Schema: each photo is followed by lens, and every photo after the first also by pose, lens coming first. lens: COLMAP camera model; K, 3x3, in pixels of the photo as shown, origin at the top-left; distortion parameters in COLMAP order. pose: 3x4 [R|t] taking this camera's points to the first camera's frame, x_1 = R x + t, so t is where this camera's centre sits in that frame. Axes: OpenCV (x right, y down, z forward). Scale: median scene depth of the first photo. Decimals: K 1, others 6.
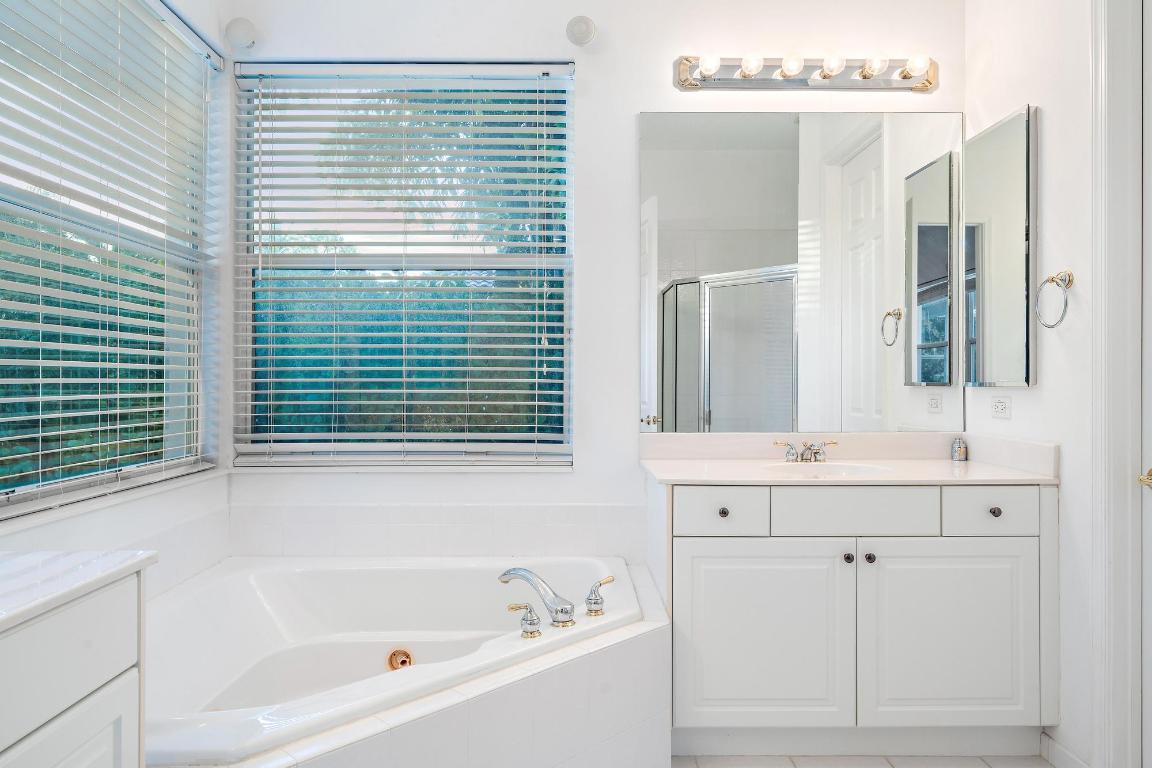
lens RADIAL K [[750.6, 0, 553.1], [0, 750.6, 386.5], [0, 0, 1]] dist [0.006398, -0.000949]
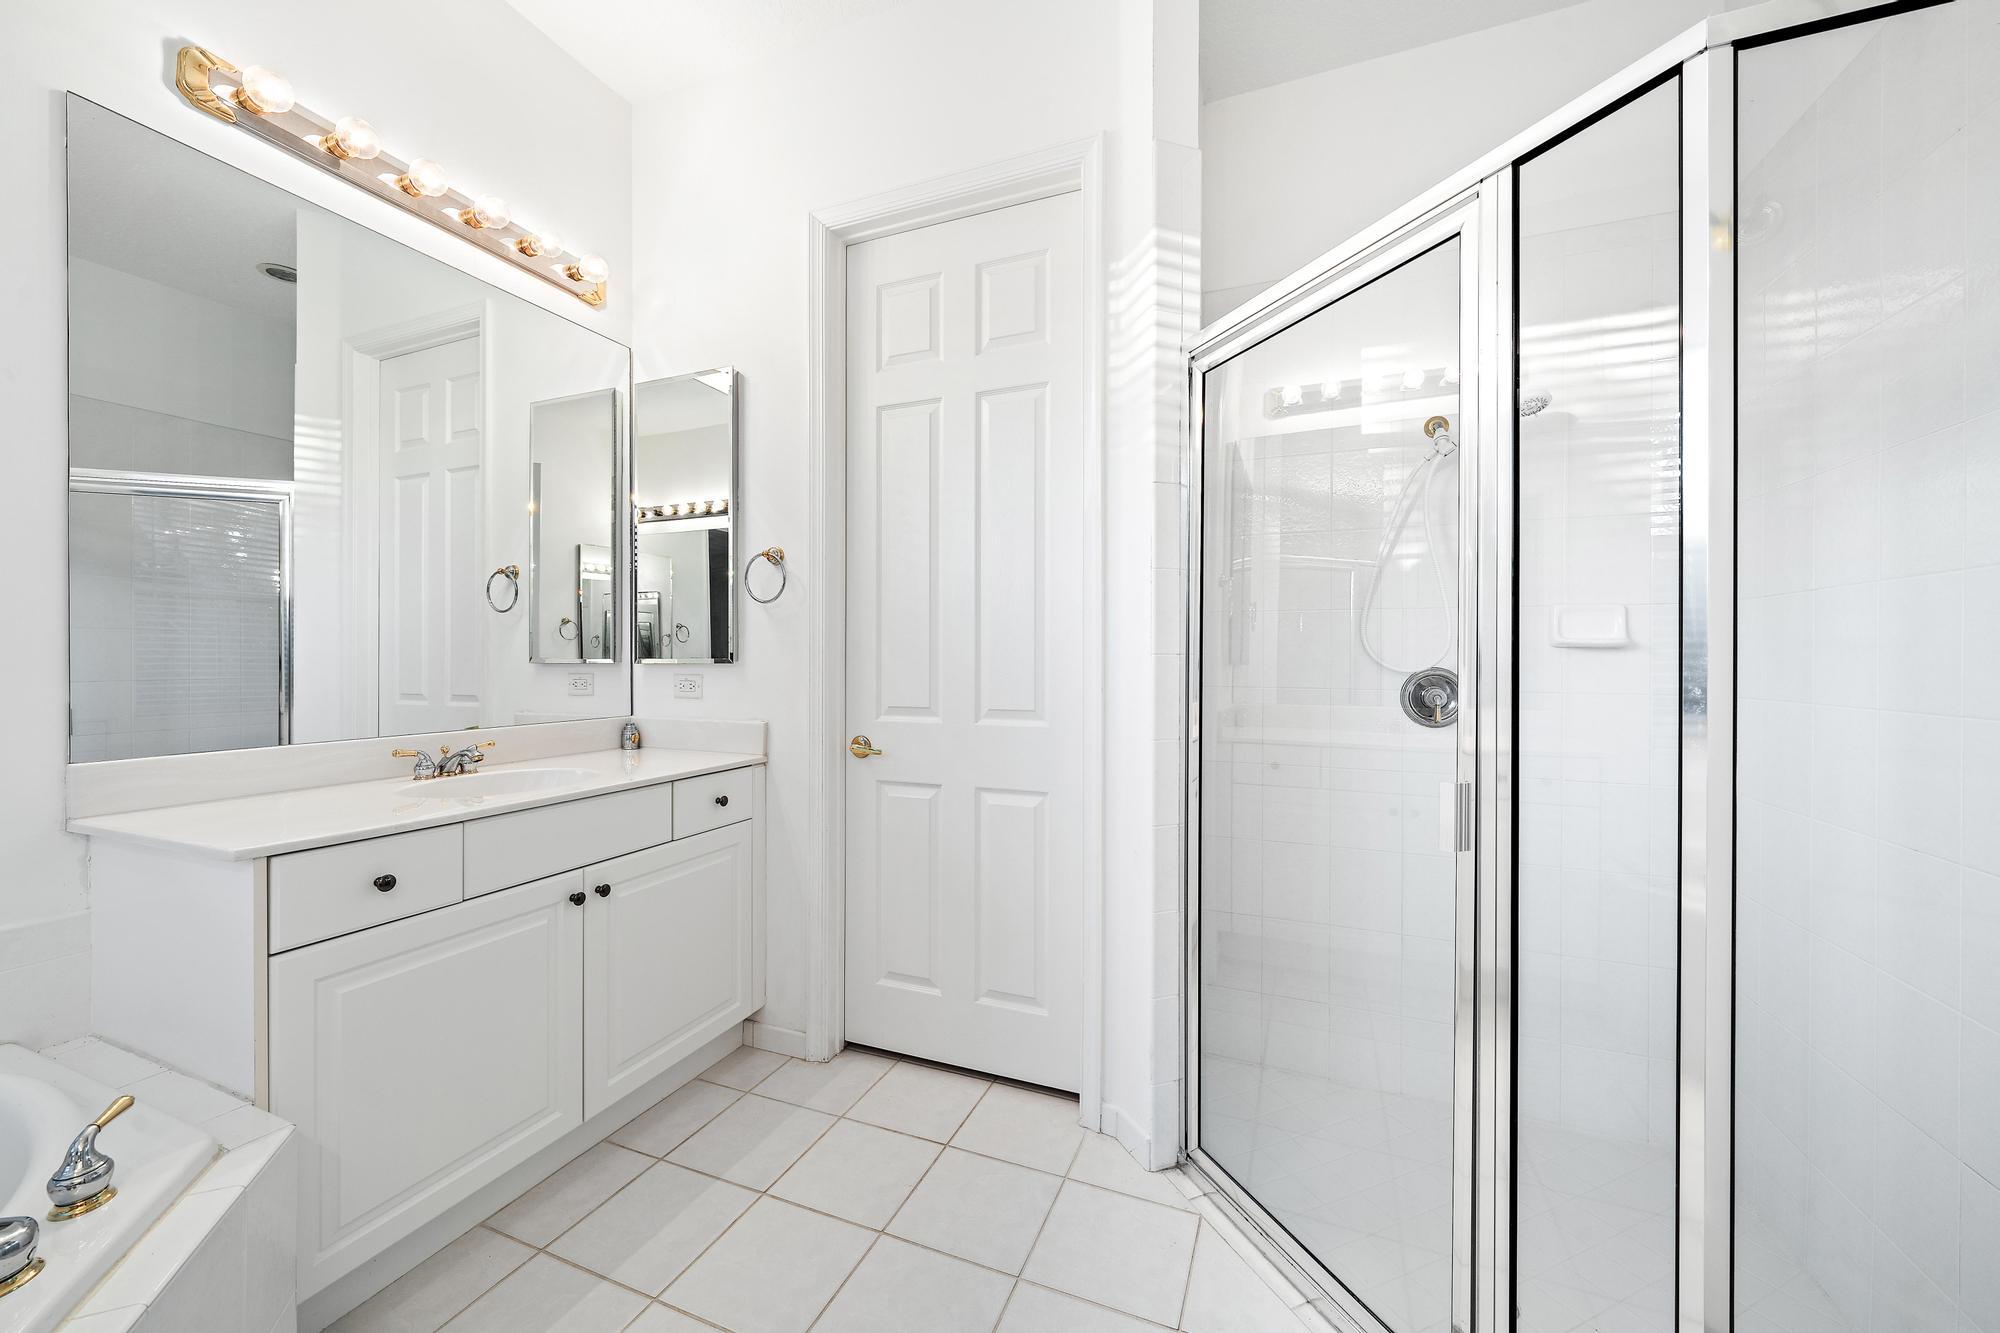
lens RADIAL K [[759.9, 0, 1004.7], [0, 759.9, 663.3], [0, 0, 1]] dist [-0.000119, 0.000169]
pose [[0.378831, -0.004552, 0.925455, -0.119261], [0.003902, 0.999987, 0.003322, -0.001711], [-0.925458, 0.002353, 0.378844, 0.299875]]
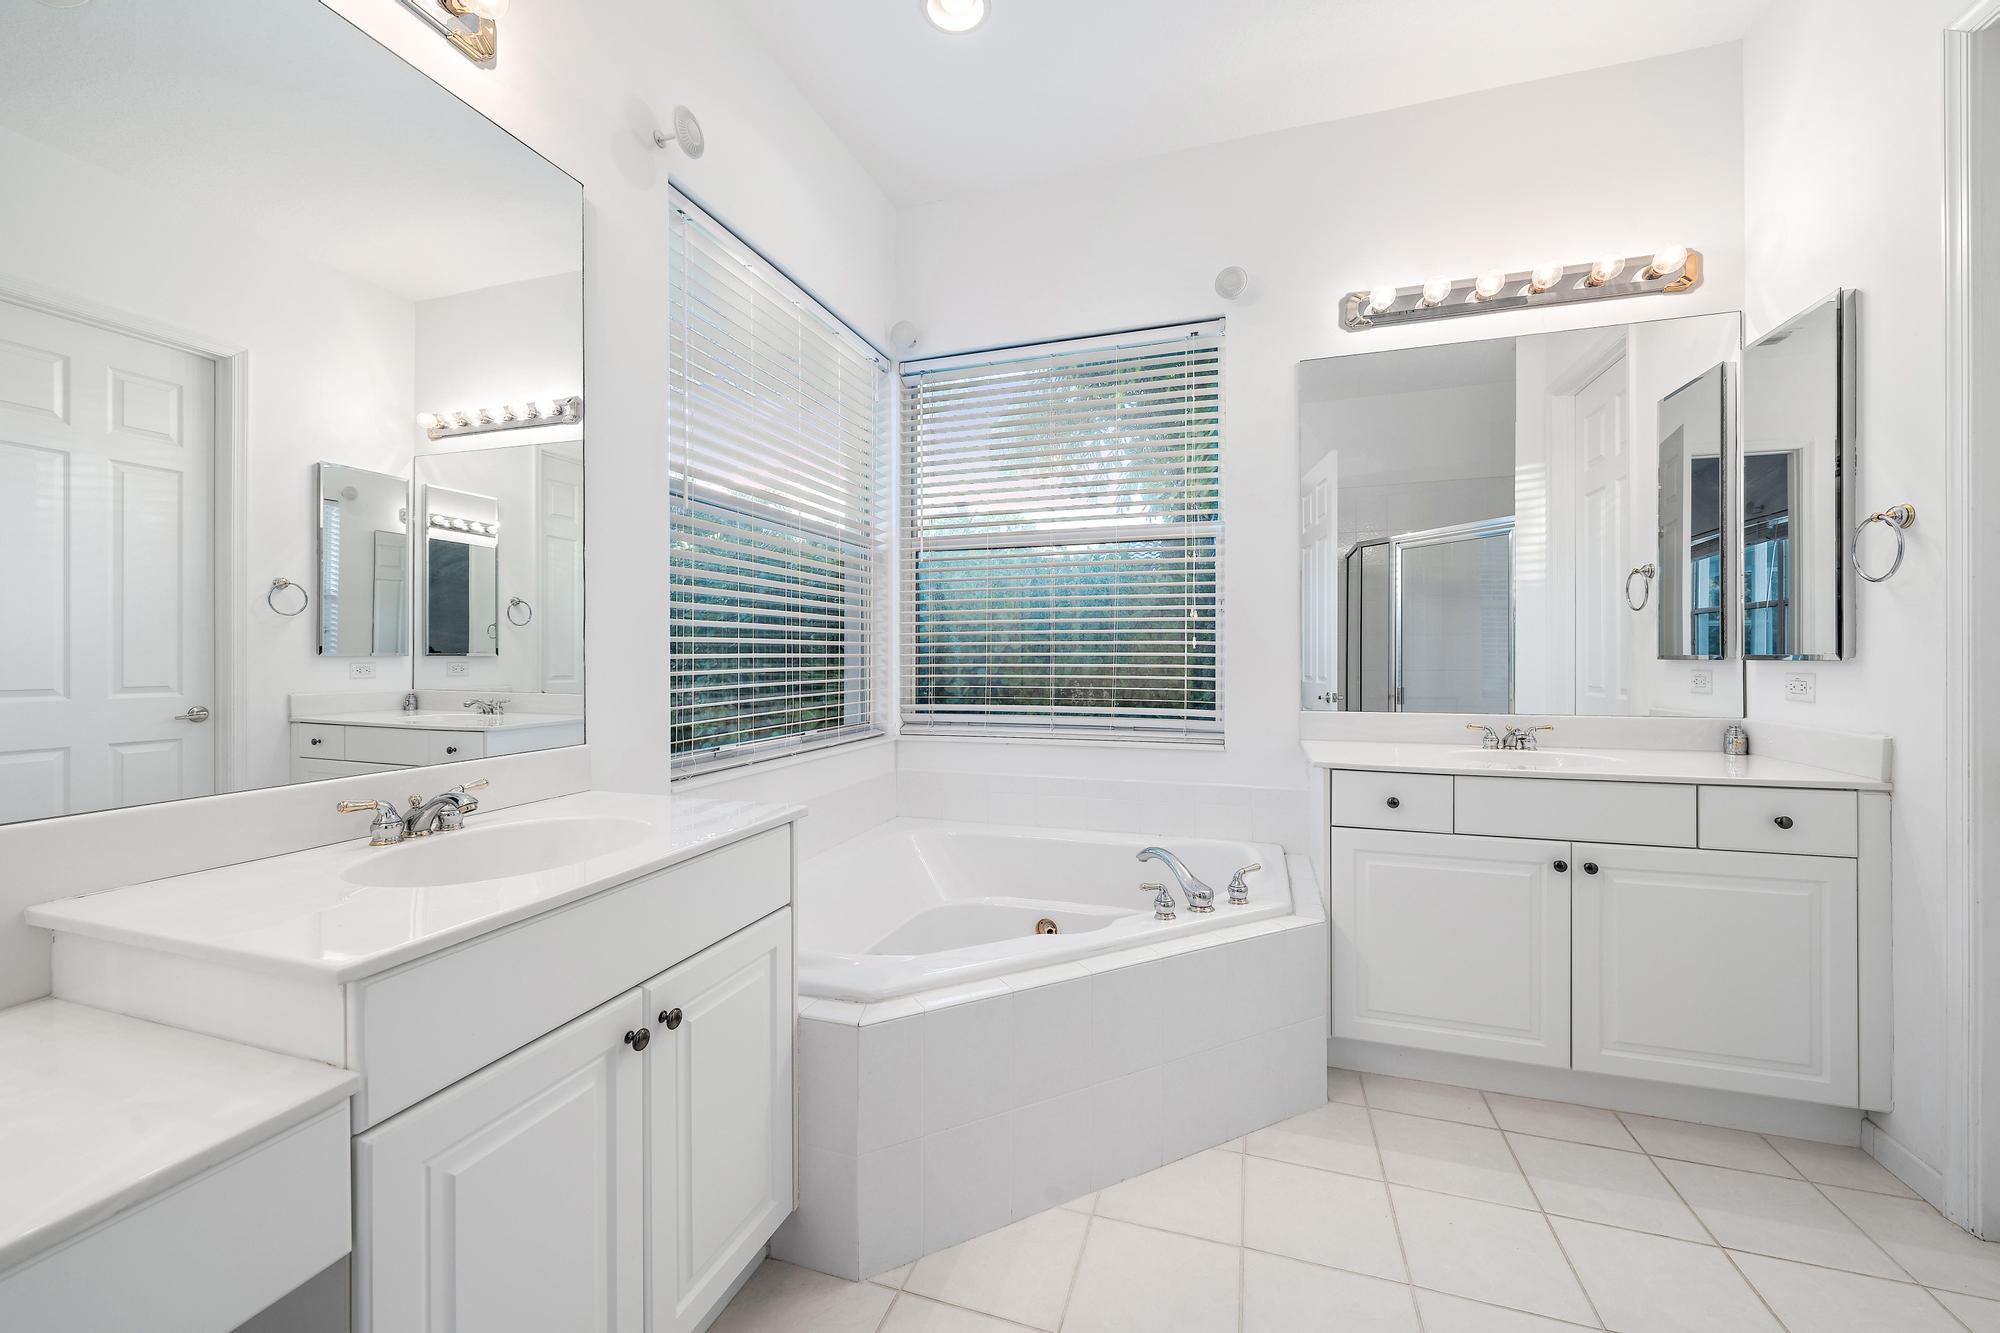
lens RADIAL K [[759.9, 0, 1004.7], [0, 759.9, 663.3], [0, 0, 1]] dist [-0.000119, 0.000169]
pose [[0.948574, 0.000861, -0.316554, 0.068050], [0.000327, 0.999993, 0.003700, -0.000077], [0.316555, -0.003613, 0.948567, 0.005122]]
